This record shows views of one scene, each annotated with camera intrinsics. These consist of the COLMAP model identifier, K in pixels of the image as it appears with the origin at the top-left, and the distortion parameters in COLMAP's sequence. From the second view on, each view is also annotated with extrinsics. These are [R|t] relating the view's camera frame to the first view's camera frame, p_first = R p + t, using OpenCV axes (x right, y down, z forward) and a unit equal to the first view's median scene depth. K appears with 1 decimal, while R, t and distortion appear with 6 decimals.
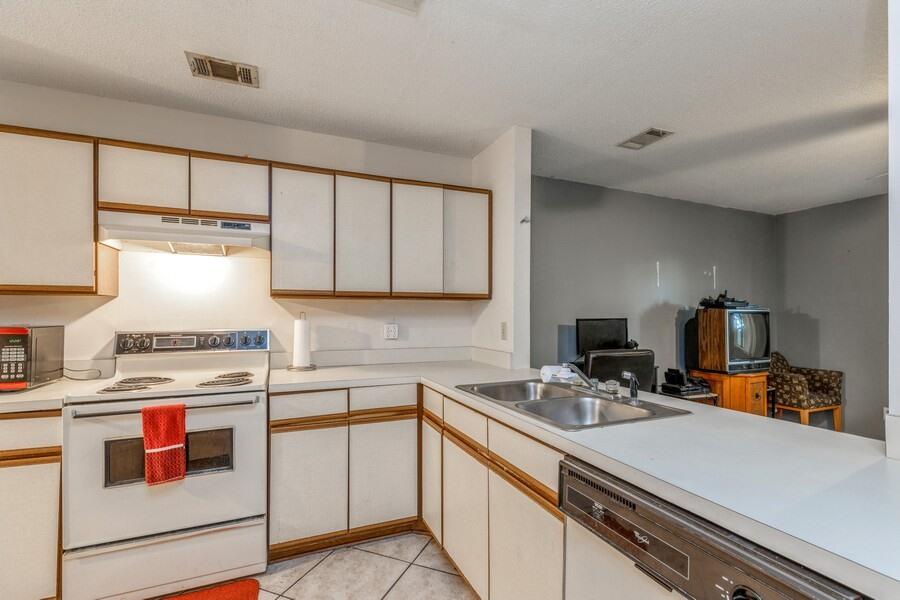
lens RADIAL K [[401.0, 0, 448.9], [0, 401.0, 305.5], [0, 0, 1]] dist [-0.009162, 0.000939]
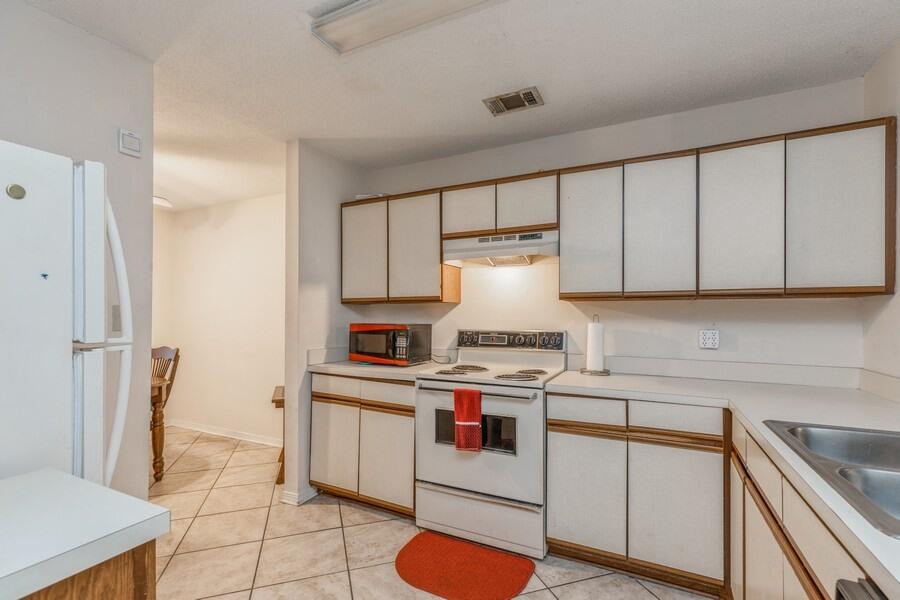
lens RADIAL K [[414.6, 0, 447.3], [0, 414.6, 308.2], [0, 0, 1]] dist [-0.002256, -0.000782]
pose [[0.637842, -0.011634, -0.770080, 0.211219], [0.012355, 0.999912, -0.004872, 0.000855], [0.770068, -0.006407, 0.637929, 0.096662]]
